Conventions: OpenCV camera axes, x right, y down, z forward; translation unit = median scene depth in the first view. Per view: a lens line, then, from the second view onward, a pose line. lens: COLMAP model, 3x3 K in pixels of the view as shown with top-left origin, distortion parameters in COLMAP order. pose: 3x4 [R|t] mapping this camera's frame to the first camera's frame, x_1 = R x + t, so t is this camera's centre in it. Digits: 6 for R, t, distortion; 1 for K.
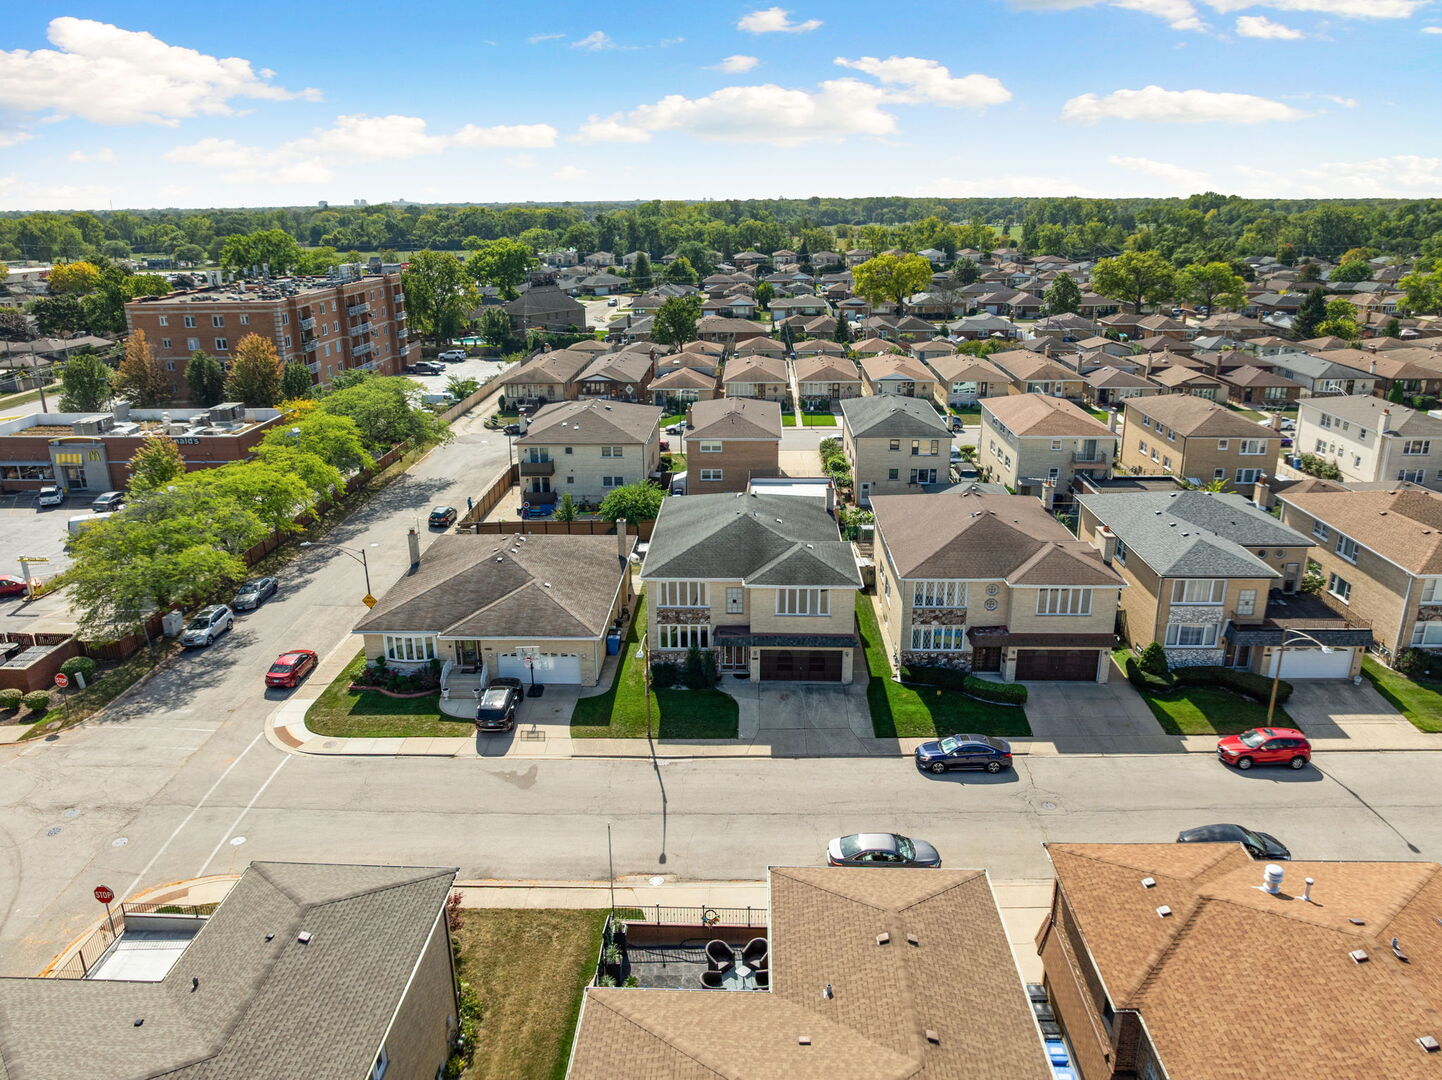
lens RADIAL K [[1014.3, 0, 718.1], [0, 1014.3, 537.6], [0, 0, 1]] dist [-0.032359, -0.002994]
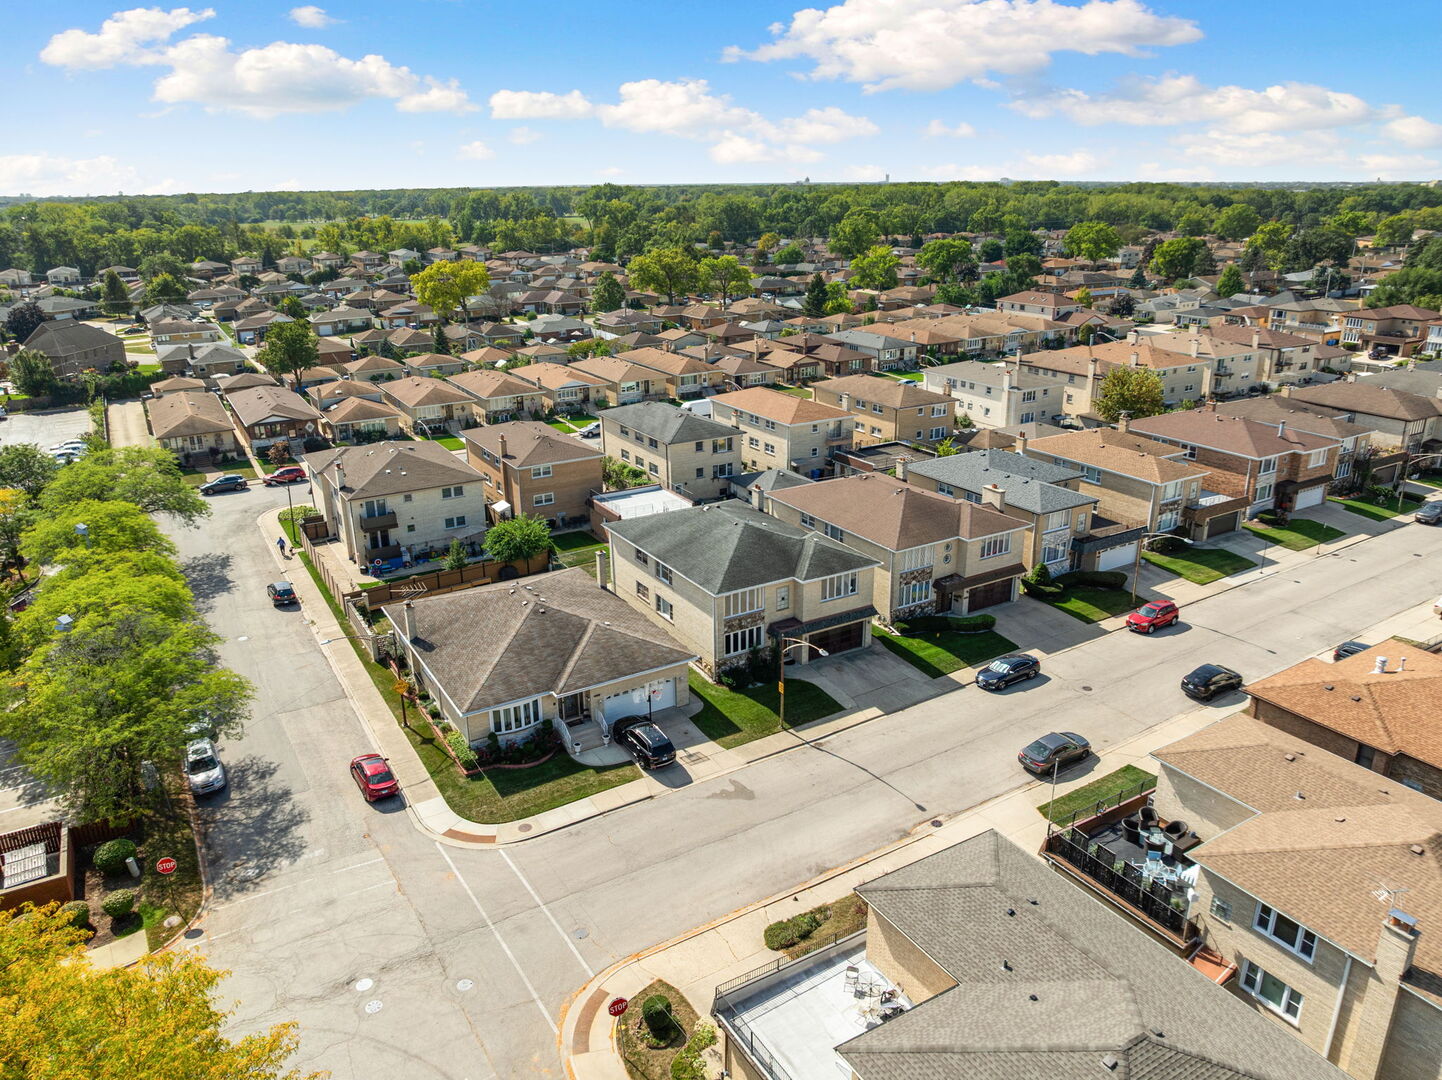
lens RADIAL K [[1014.3, 0, 720.1], [0, 1014.3, 538.2], [0, 0, 1]] dist [-0.032359, -0.002994]
pose [[0.839152, -0.178931, 0.513621, -0.609544], [0.174047, 0.983022, 0.058100, -0.081343], [-0.515297, 0.040640, 0.856048, 0.060532]]
